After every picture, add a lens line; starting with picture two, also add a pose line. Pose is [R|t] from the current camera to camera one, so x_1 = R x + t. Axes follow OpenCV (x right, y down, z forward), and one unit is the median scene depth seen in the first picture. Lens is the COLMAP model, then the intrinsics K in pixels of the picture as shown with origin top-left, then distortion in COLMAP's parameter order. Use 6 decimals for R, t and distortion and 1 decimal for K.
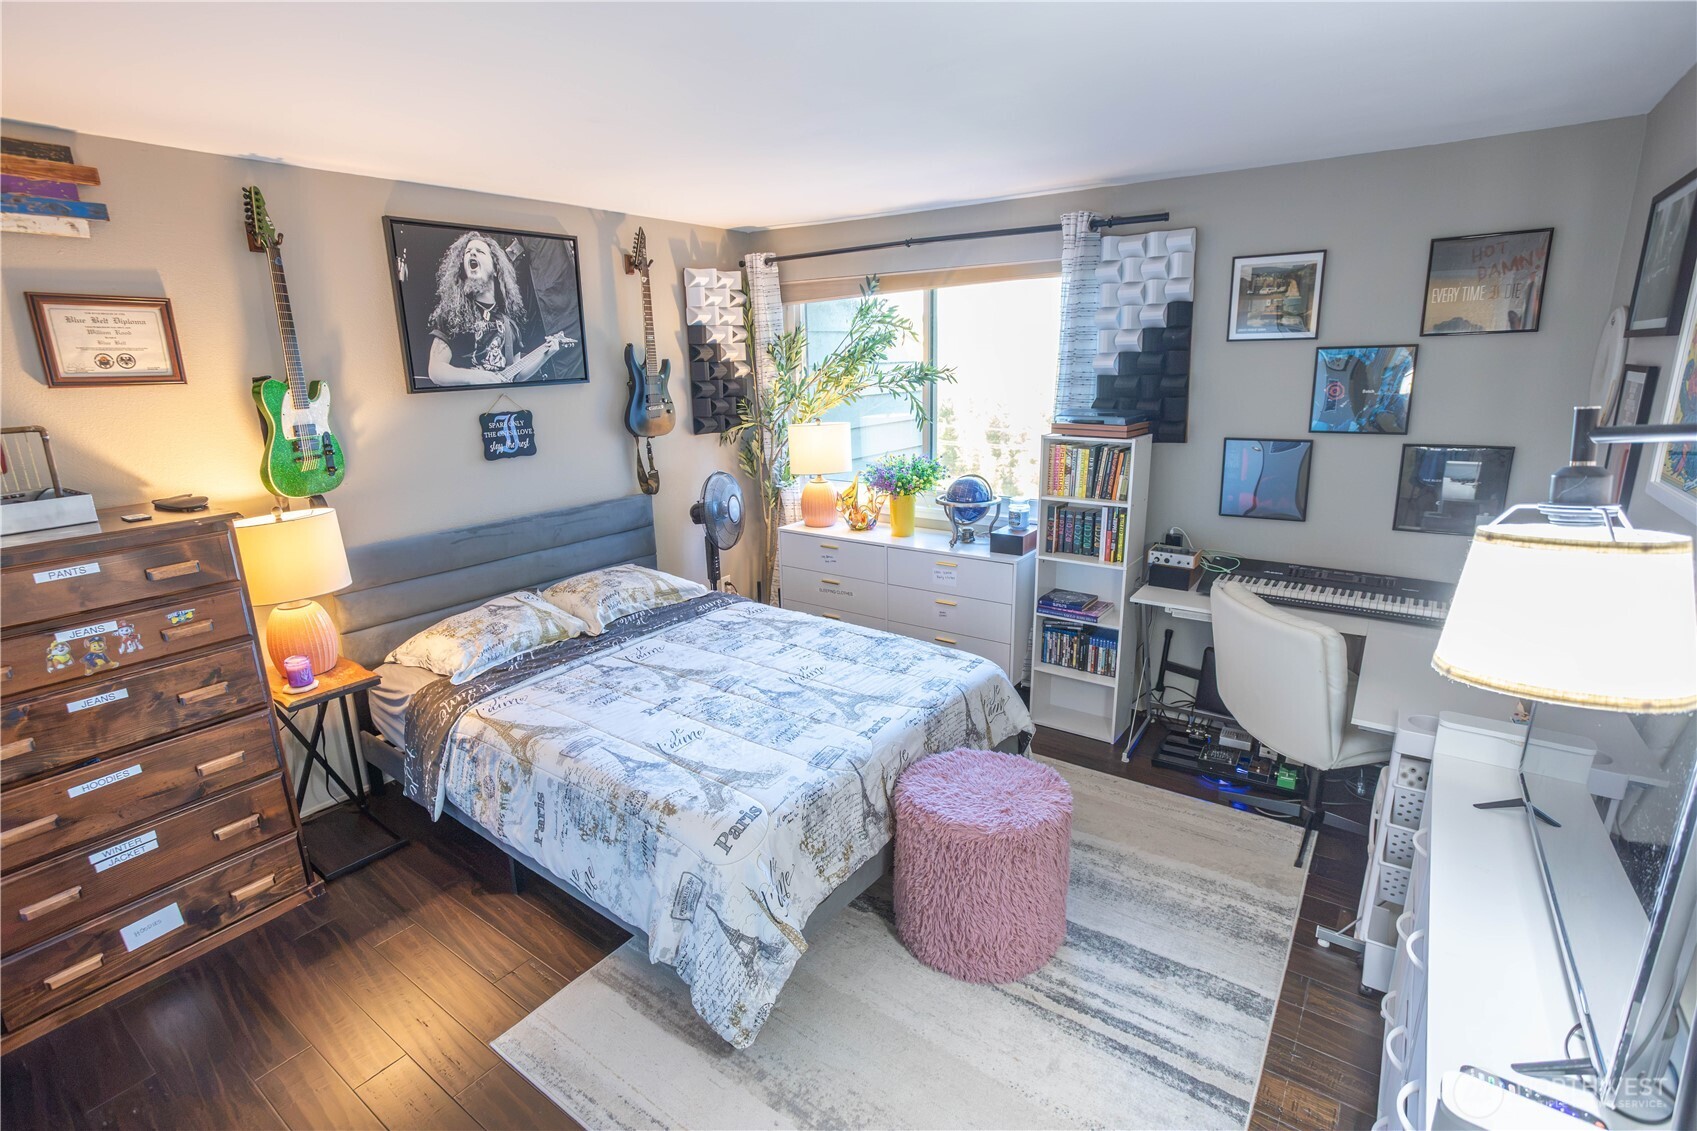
lens RADIAL K [[822.6, 0, 840.7], [0, 822.6, 568.3], [0, 0, 1]] dist [-0.065372, 0.036901]
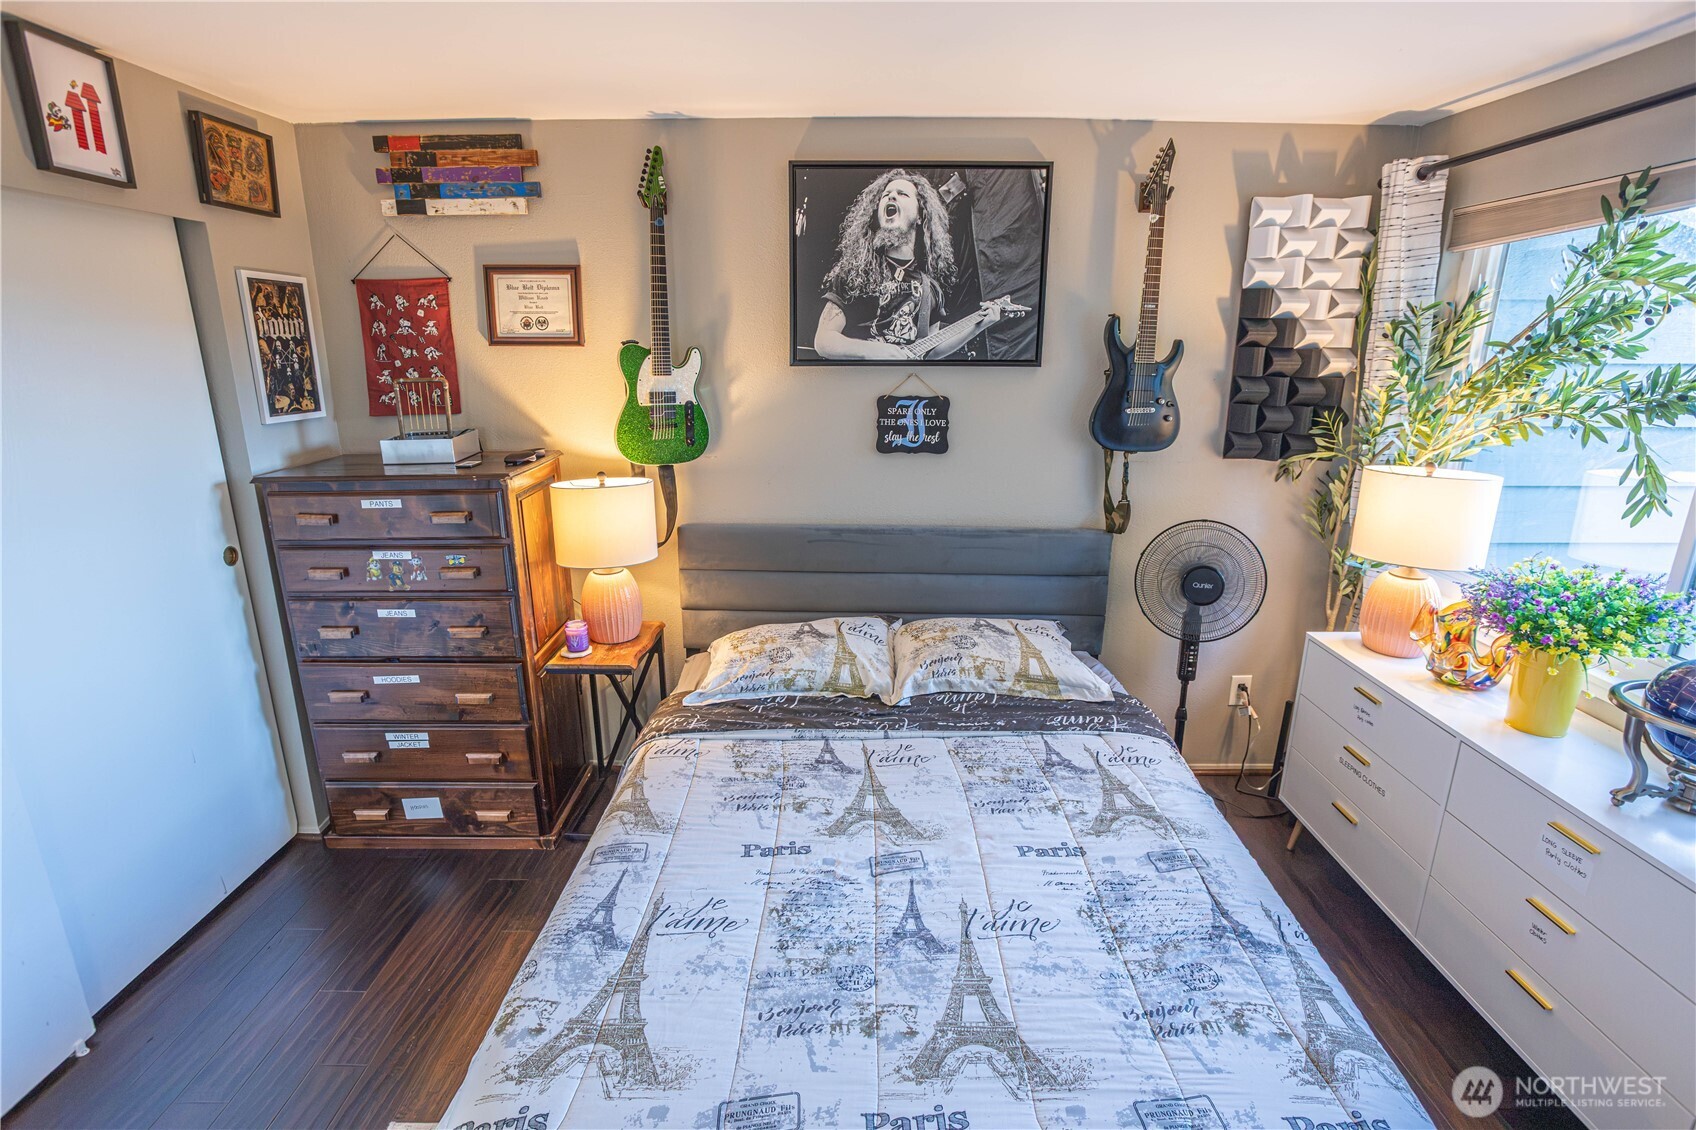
lens RADIAL K [[822.1, 0, 840.2], [0, 822.1, 567.8], [0, 0, 1]] dist [-0.065372, 0.036901]
pose [[0.579310, 0.245384, -0.777295, 0.223478], [-0.221708, 0.965093, 0.139433, -0.131054], [0.784376, 0.091557, 0.613491, 0.482558]]
